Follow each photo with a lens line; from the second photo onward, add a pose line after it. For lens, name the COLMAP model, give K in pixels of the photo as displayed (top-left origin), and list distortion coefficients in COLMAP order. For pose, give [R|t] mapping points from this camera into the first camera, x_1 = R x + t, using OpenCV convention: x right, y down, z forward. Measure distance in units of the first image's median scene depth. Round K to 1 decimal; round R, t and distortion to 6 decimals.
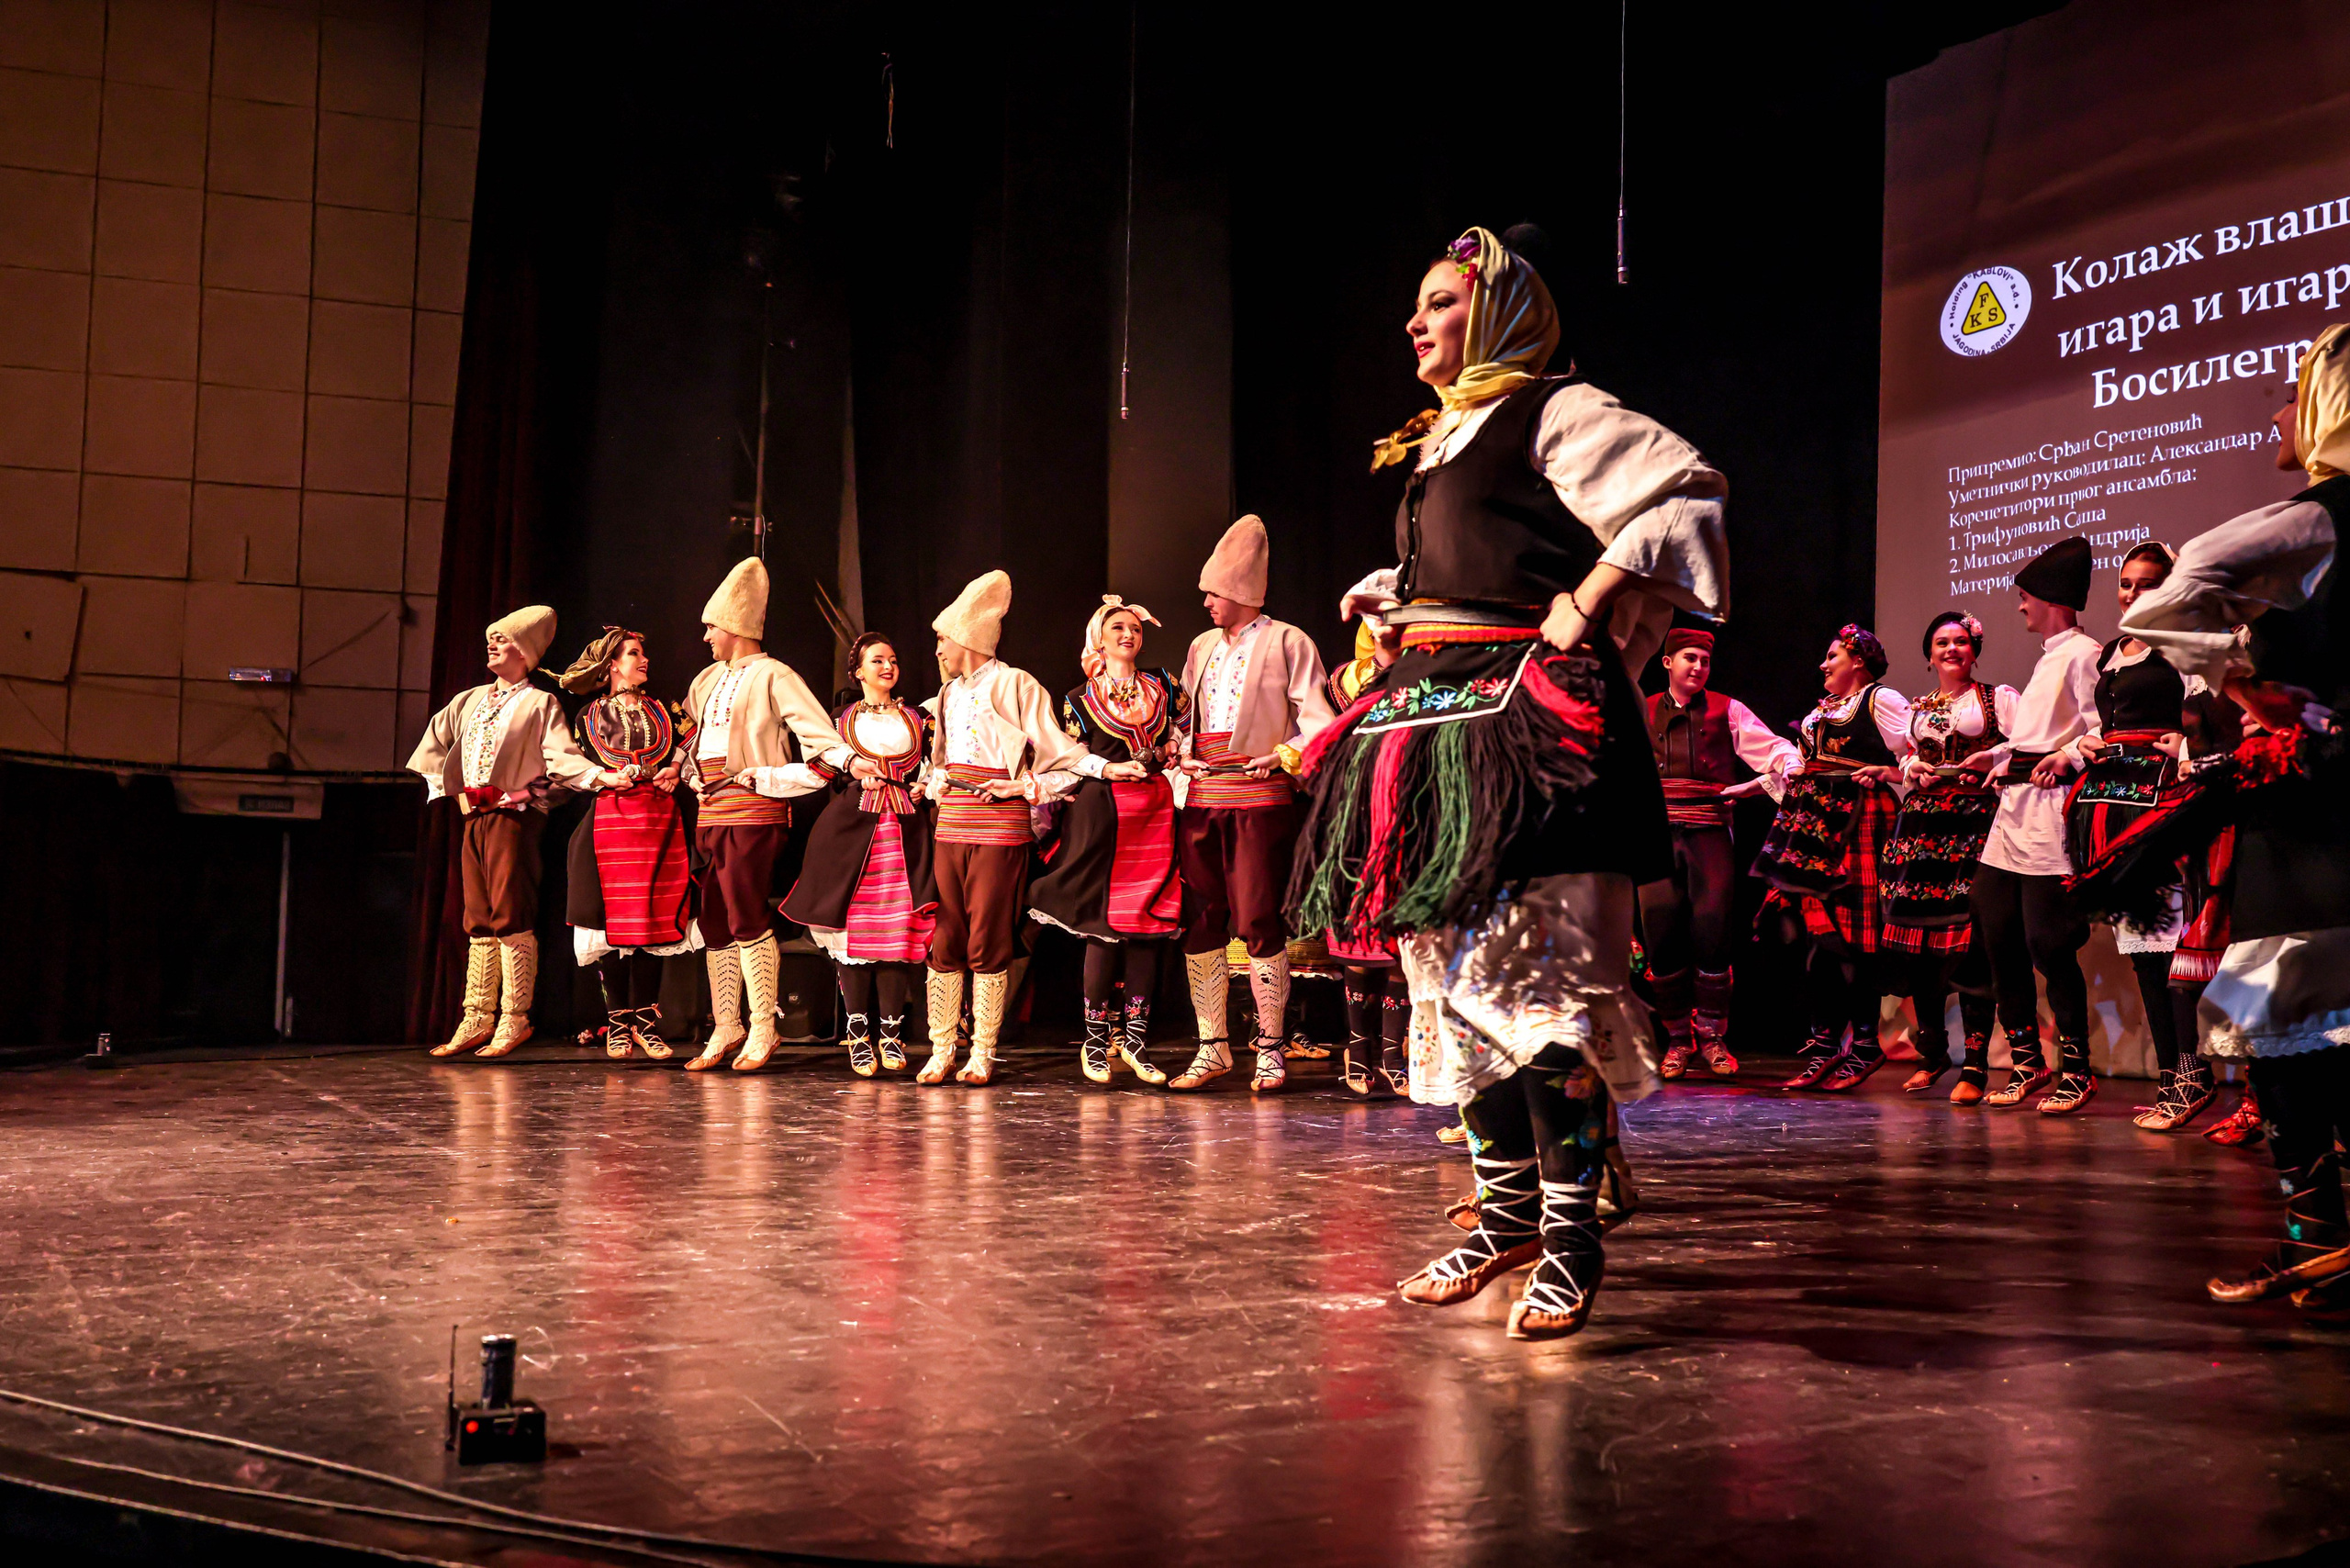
lens RADIAL K [[2276.8, 0, 1160.6], [0, 2276.8, 742.8], [0, 0, 1]] dist [0.009693, 0.000000]
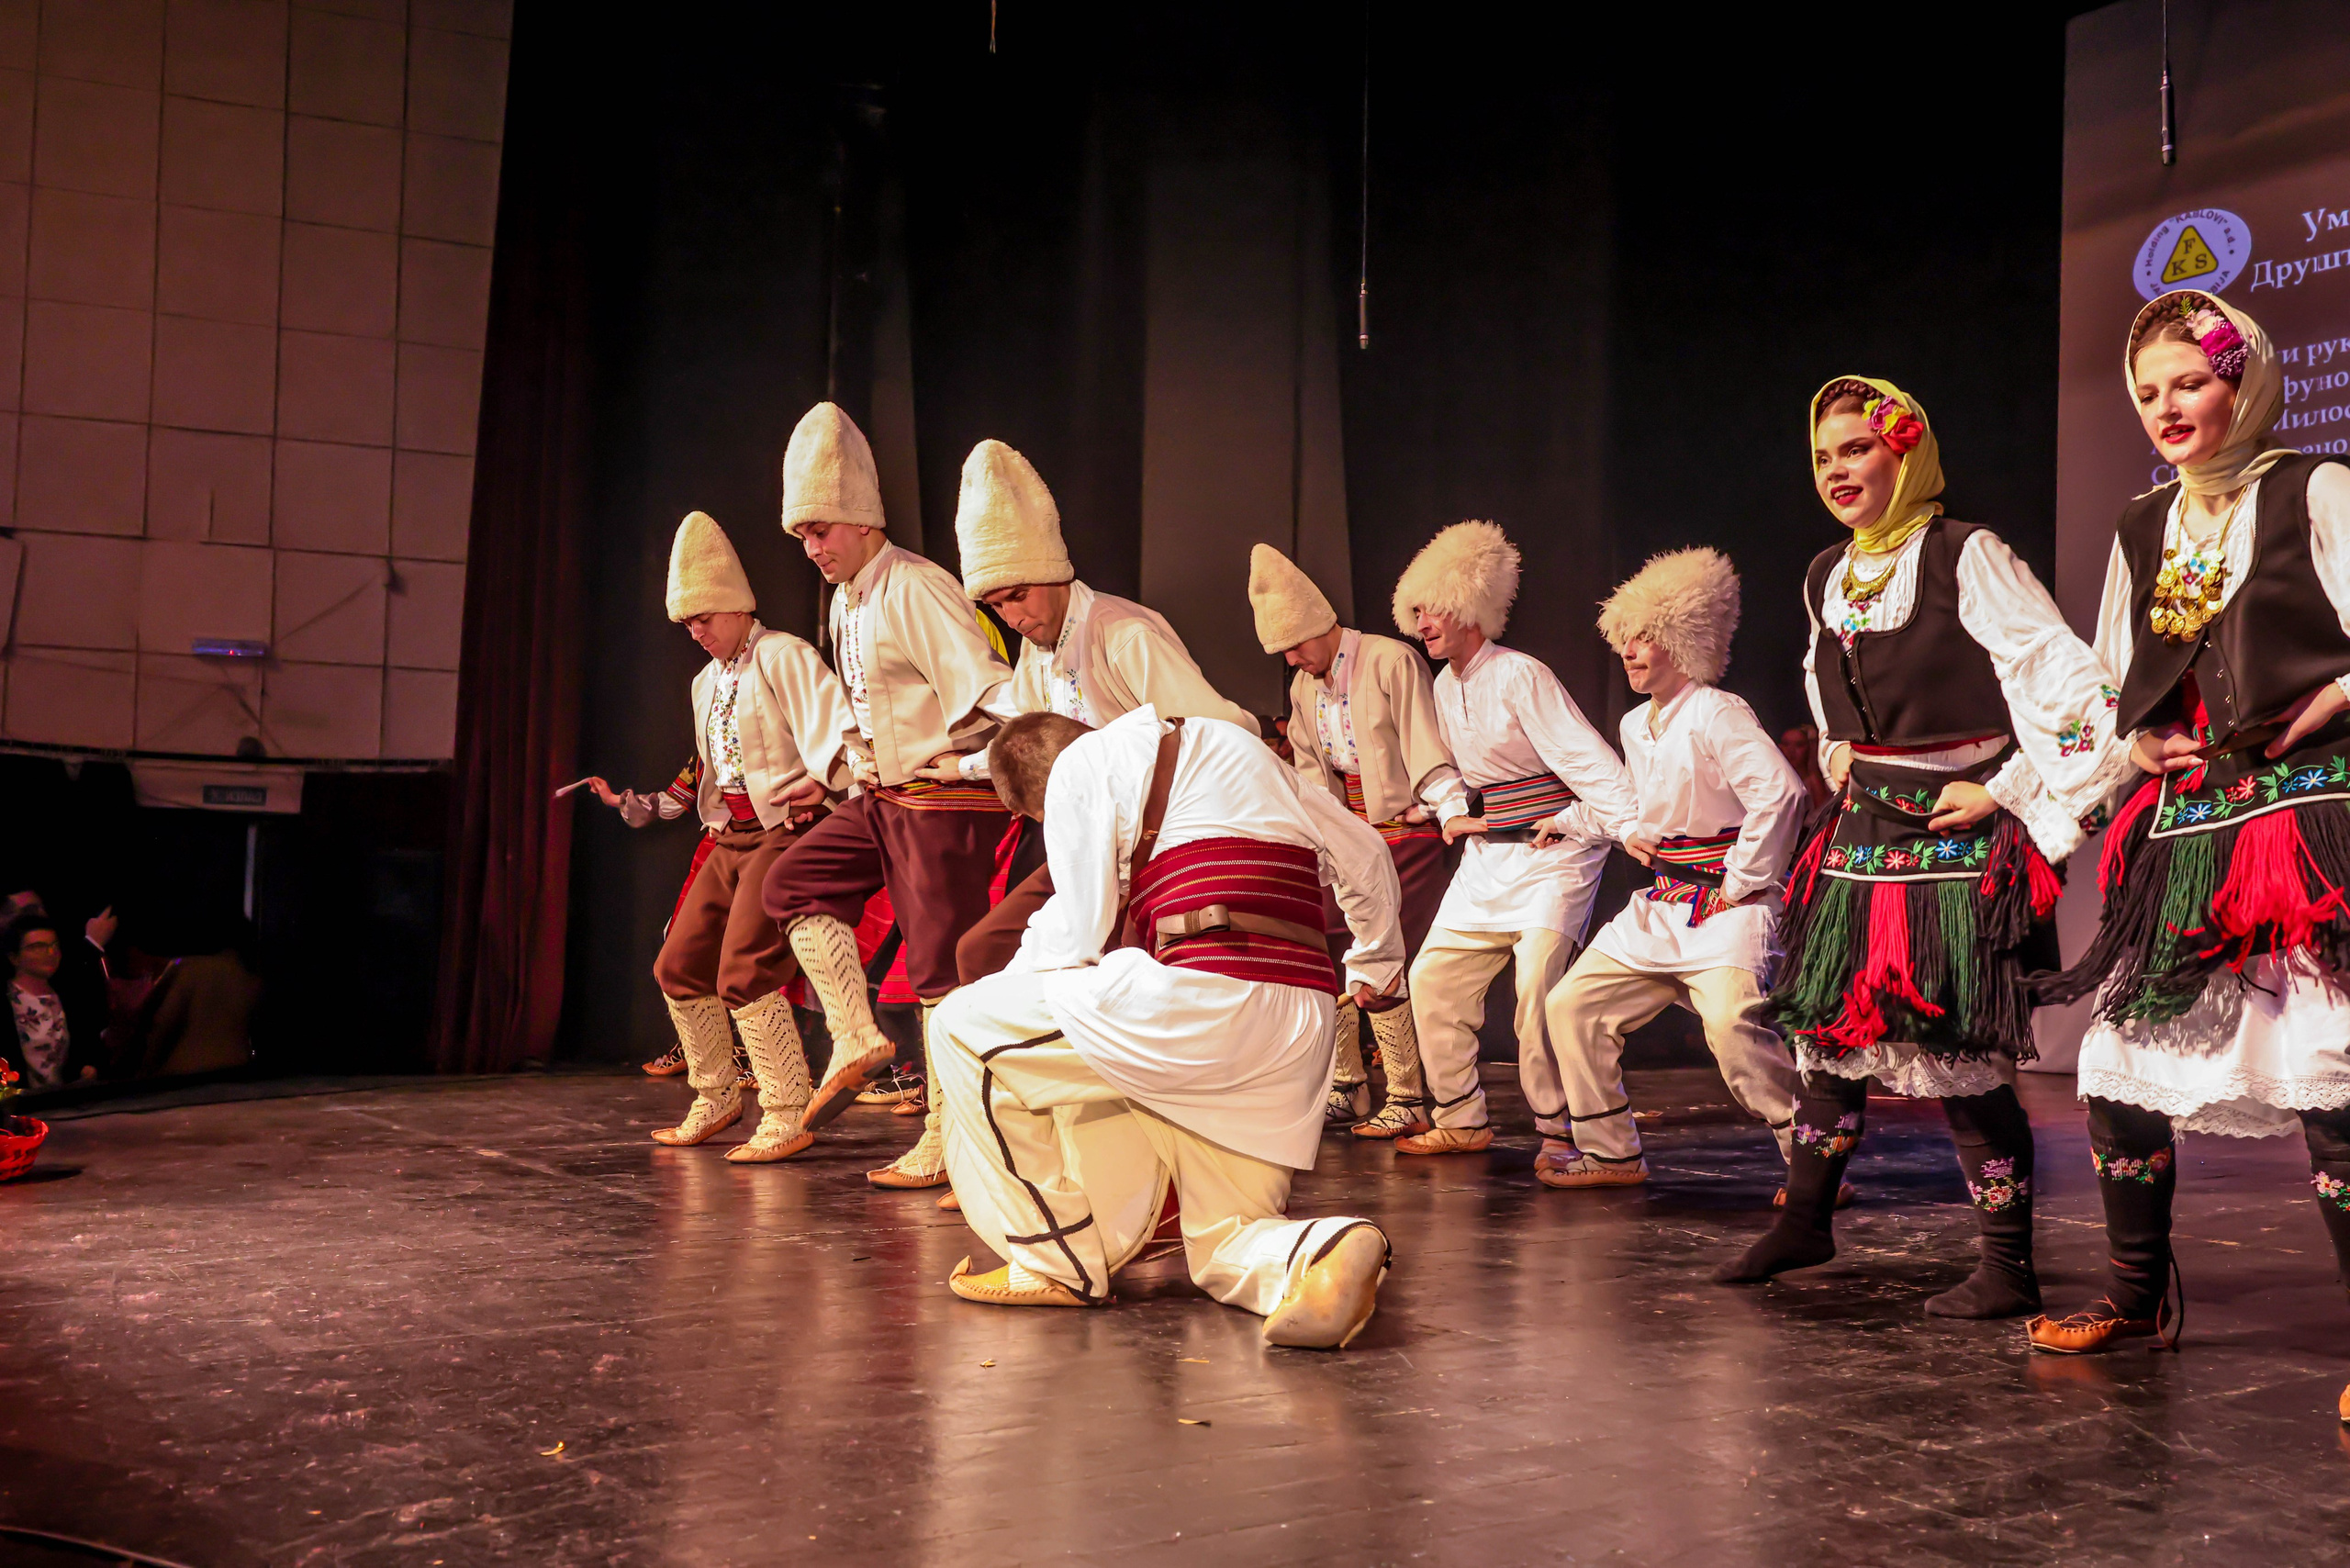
lens RADIAL K [[2276.8, 0, 1146.7], [0, 2276.8, 745.8], [0, 0, 1]] dist [0.009693, 0.000000]
pose [[0.996642, 0.002064, 0.081851, -0.115136], [-0.002298, 0.999994, 0.002768, 0.004494], [-0.081845, -0.002947, 0.996641, 0.099103]]
